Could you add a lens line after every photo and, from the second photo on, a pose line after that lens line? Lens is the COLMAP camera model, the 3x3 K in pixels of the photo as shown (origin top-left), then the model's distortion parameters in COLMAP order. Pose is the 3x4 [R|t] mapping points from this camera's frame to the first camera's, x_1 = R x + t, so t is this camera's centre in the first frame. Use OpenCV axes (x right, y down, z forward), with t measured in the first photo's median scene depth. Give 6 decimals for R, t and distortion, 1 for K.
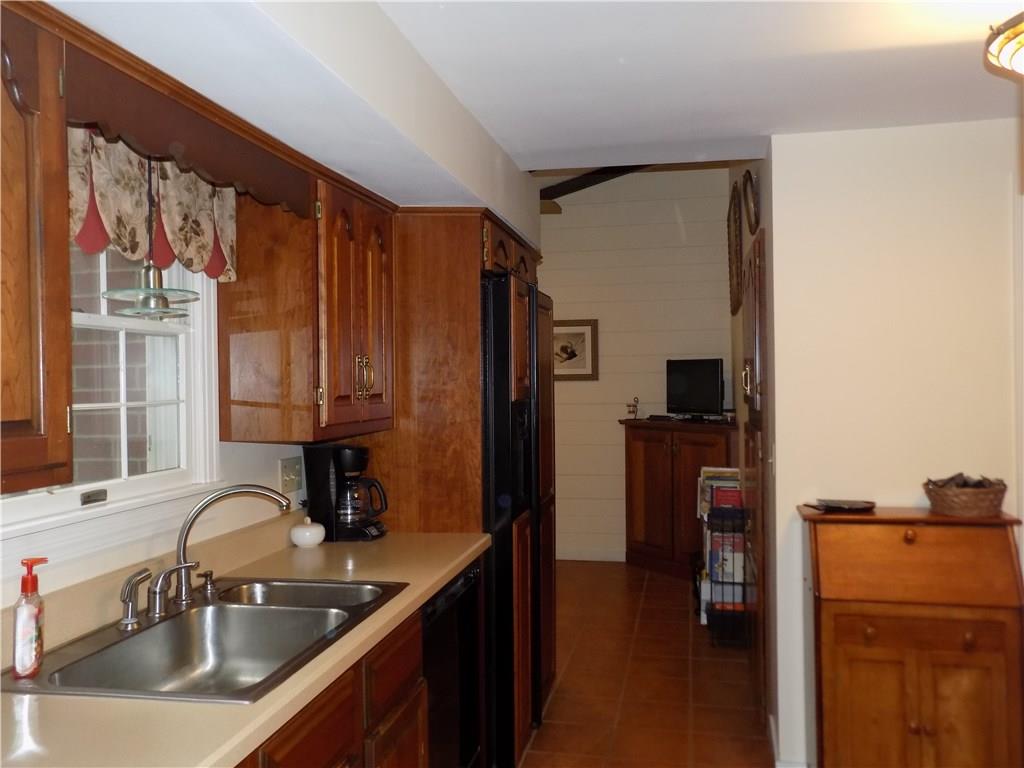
lens RADIAL K [[858.0, 0, 507.0], [0, 858.0, 385.5], [0, 0, 1]] dist [-0.014121, 0.025303]
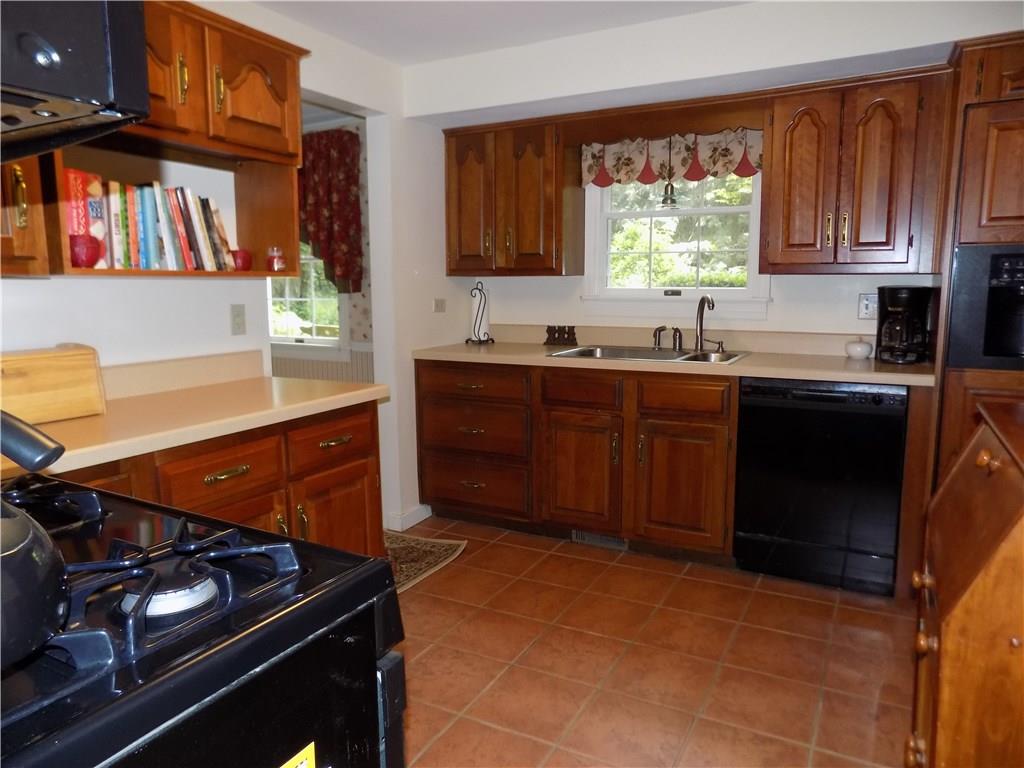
lens RADIAL K [[694.9, 0, 514.1], [0, 694.9, 374.5], [0, 0, 1]] dist [0.010092, 0.006558]
pose [[-0.291064, 0.149814, -0.944901, 1.387727], [0.002552, 0.987781, 0.155826, 0.056458], [0.956700, 0.042944, -0.287890, 1.138559]]
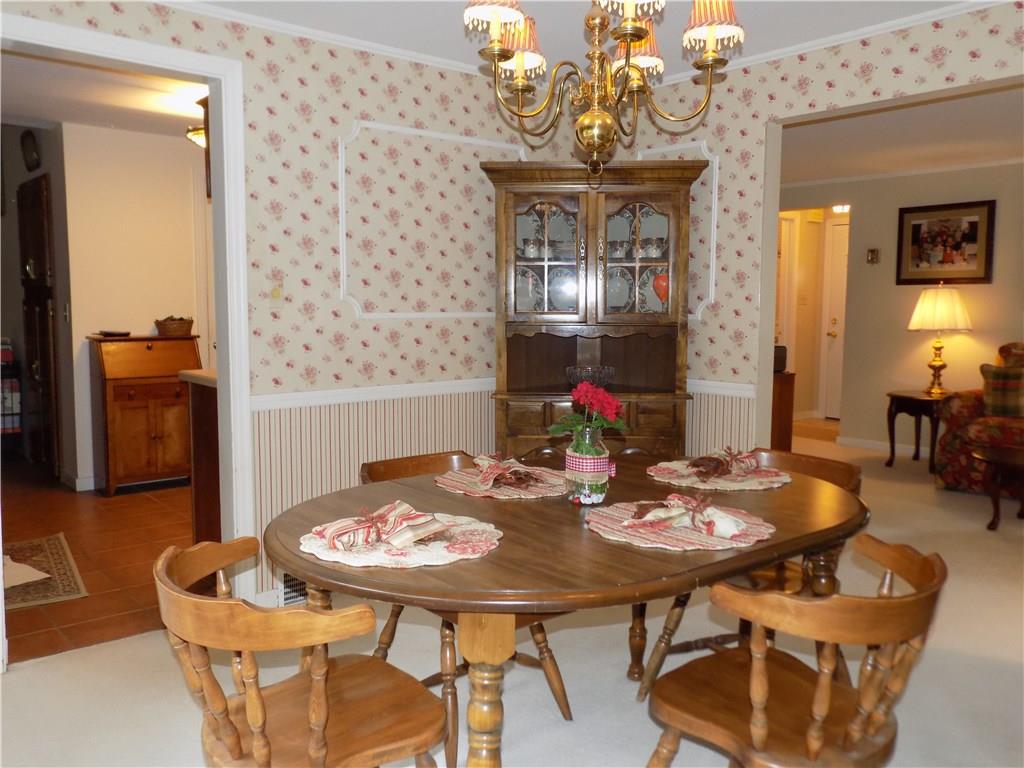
lens RADIAL K [[858.0, 0, 509.3], [0, 858.0, 383.2], [0, 0, 1]] dist [-0.014121, 0.025303]
pose [[0.622576, -0.048196, 0.781073, -0.492337], [-0.023652, 0.996487, 0.080341, 0.068998], [-0.782202, -0.068492, 0.619249, -0.776200]]
